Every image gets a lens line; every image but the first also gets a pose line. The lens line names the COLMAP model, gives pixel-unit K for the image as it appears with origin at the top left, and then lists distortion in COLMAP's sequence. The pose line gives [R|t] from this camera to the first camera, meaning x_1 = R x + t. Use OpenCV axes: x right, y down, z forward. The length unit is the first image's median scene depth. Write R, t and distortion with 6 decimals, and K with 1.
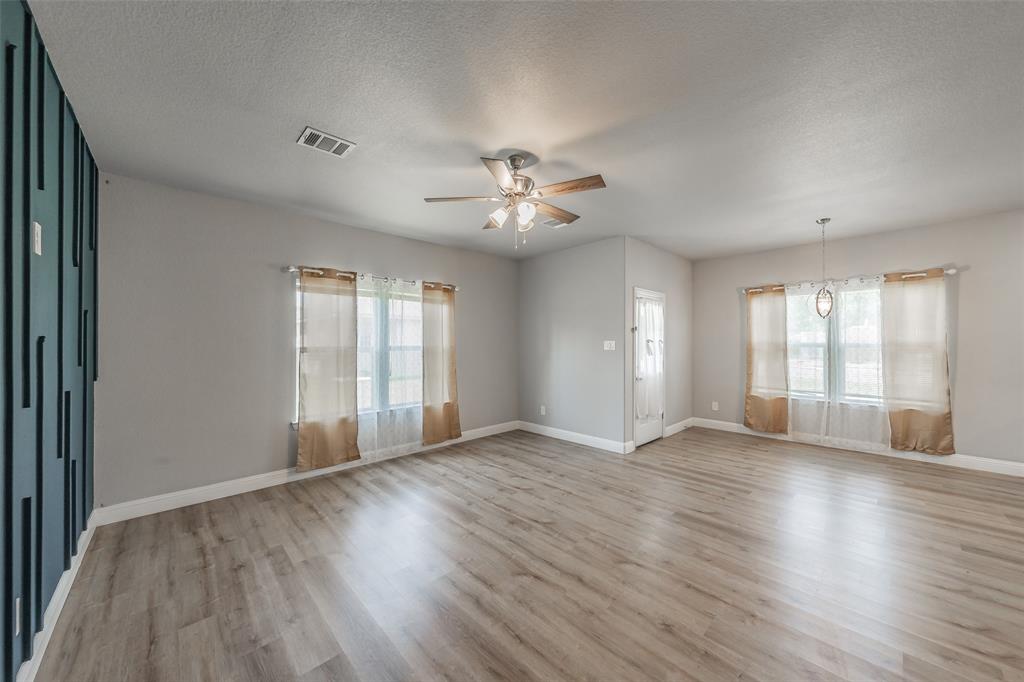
lens RADIAL K [[371.3, 0, 512.0], [0, 371.3, 341.0], [0, 0, 1]] dist [0.000660, -0.000045]
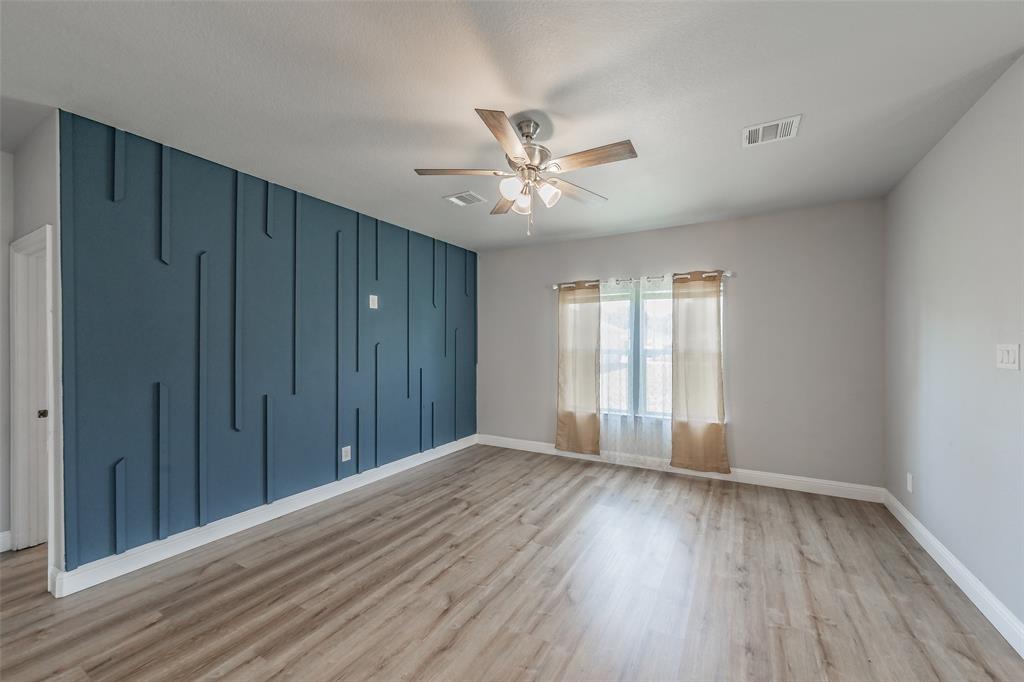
lens RADIAL K [[365.8, 0, 544.4], [0, 365.8, 342.6], [0, 0, 1]] dist [0.000573, -0.000054]
pose [[0.332152, -0.003997, -0.943217, 0.481212], [0.002651, 0.999991, -0.003304, -0.000410], [0.943222, -0.001403, 0.332160, 0.465113]]
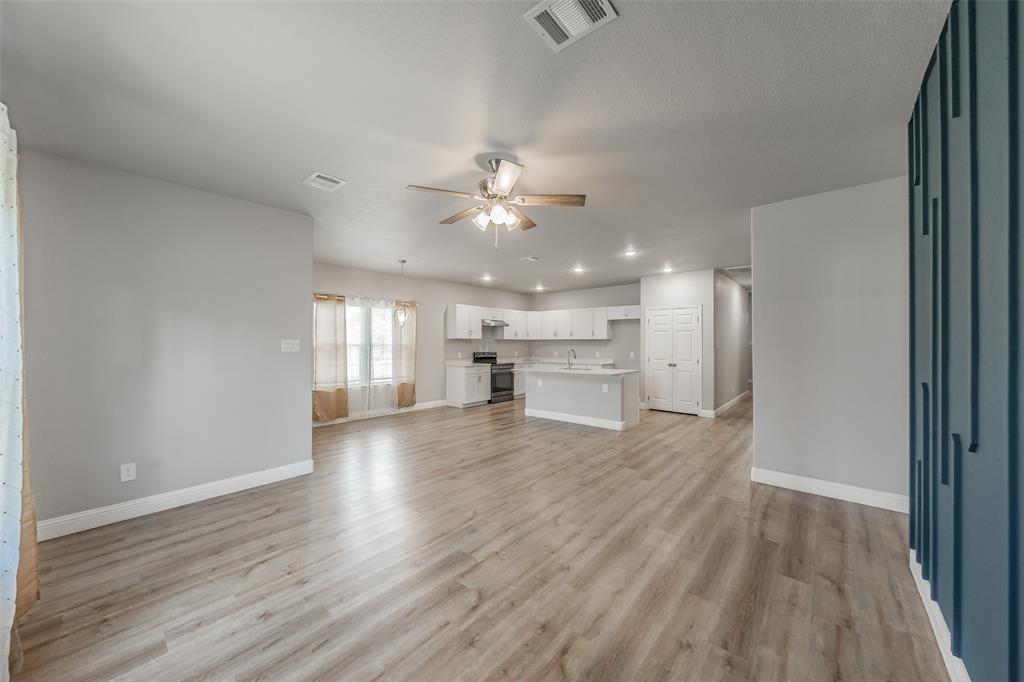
lens RADIAL K [[371.3, 0, 512.0], [0, 371.3, 341.0], [0, 0, 1]] dist [0.000660, -0.000045]
pose [[-0.117142, 0.009868, 0.993066, -0.620792], [-0.002722, 0.999944, -0.010258, 0.009238], [-0.993111, -0.003904, -0.117109, 0.658140]]
